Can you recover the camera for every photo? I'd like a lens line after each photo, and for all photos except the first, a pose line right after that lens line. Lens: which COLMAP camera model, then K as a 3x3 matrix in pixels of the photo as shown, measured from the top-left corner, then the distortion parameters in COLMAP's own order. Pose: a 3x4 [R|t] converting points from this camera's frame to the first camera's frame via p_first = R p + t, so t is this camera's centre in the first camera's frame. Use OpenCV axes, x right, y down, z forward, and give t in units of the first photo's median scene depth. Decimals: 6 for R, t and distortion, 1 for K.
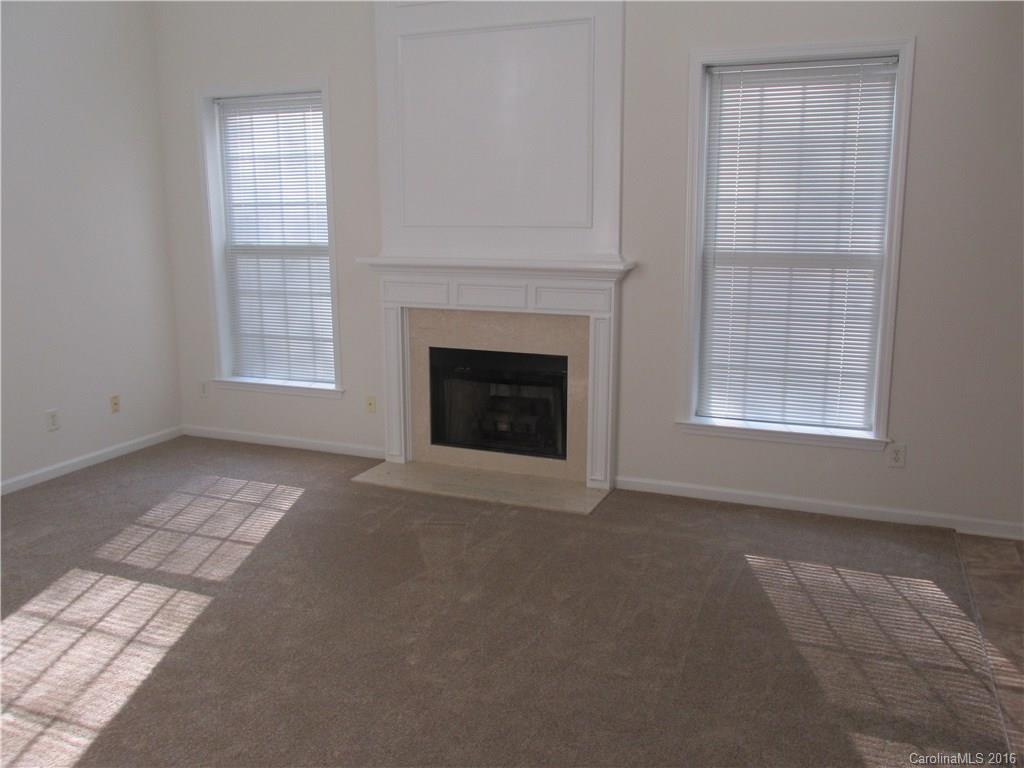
lens RADIAL K [[909.2, 0, 512.4], [0, 909.2, 378.7], [0, 0, 1]] dist [-0.022640, 0.000831]
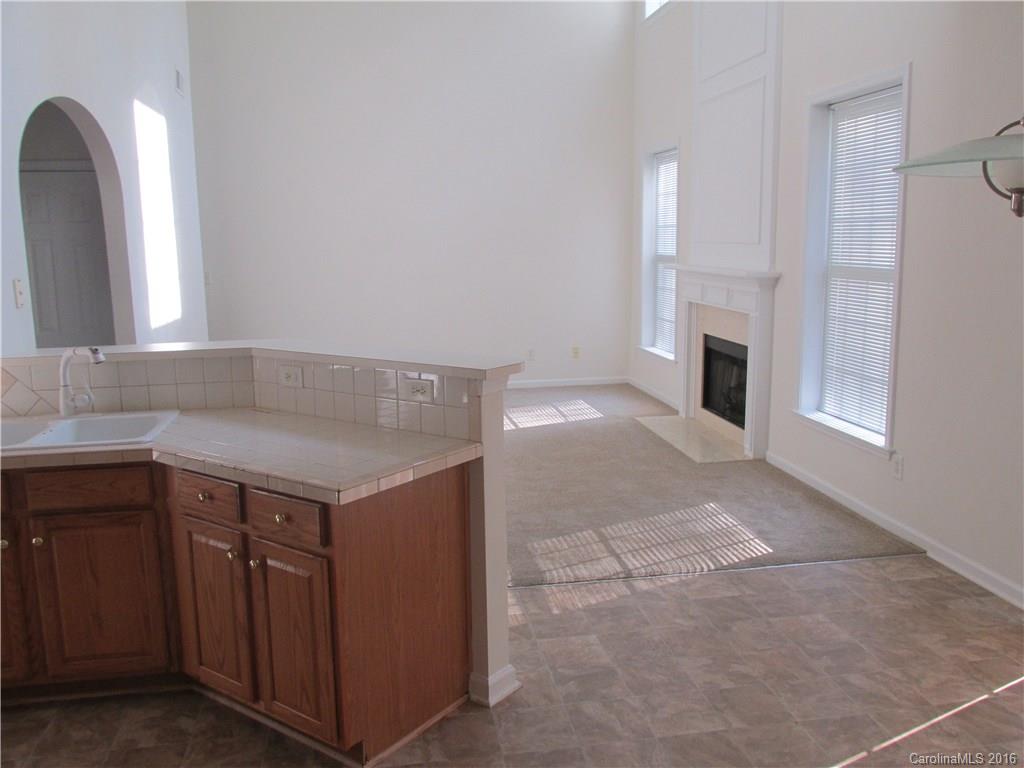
lens RADIAL K [[867.3, 0, 515.7], [0, 867.3, 384.9], [0, 0, 1]] dist [-0.024766, 0.027856]
pose [[0.538792, 0.144913, -0.829882, 0.902899], [-0.160685, 0.984687, 0.067621, -0.002478], [0.826973, 0.096916, 0.553826, 0.089442]]
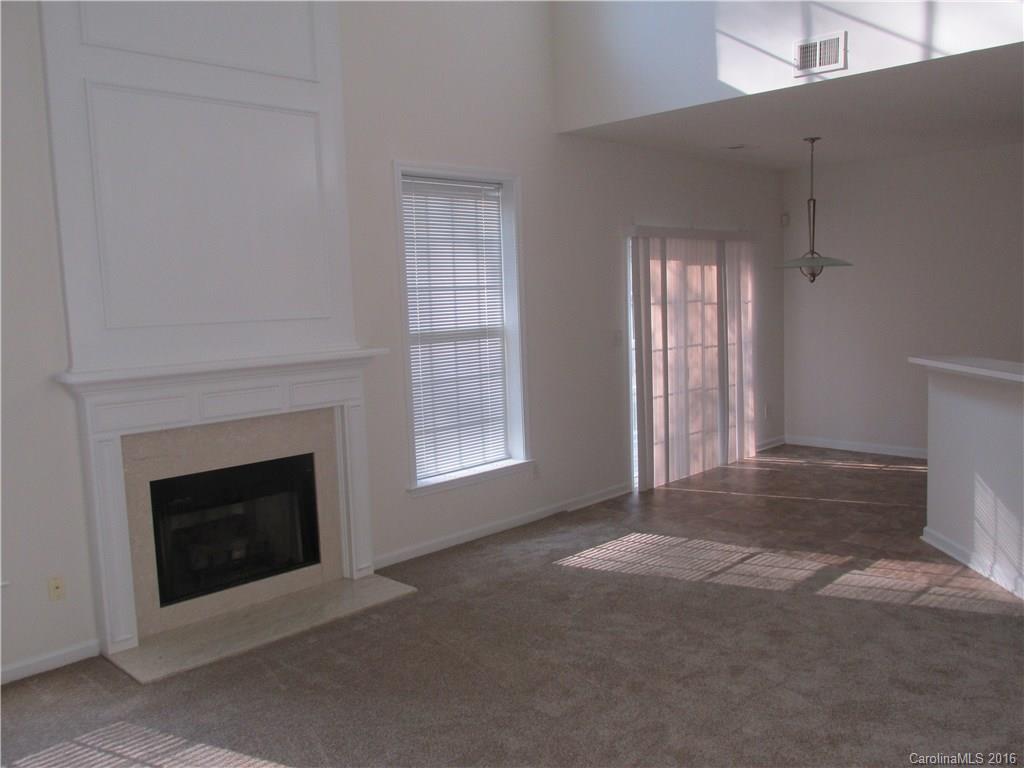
lens RADIAL K [[867.3, 0, 514.7], [0, 867.3, 382.4], [0, 0, 1]] dist [-0.024766, 0.027856]
pose [[0.356703, -0.103266, 0.928493, -0.722078], [0.211127, 0.977070, 0.027559, -0.079838], [-0.910048, 0.186200, 0.370326, 0.473972]]
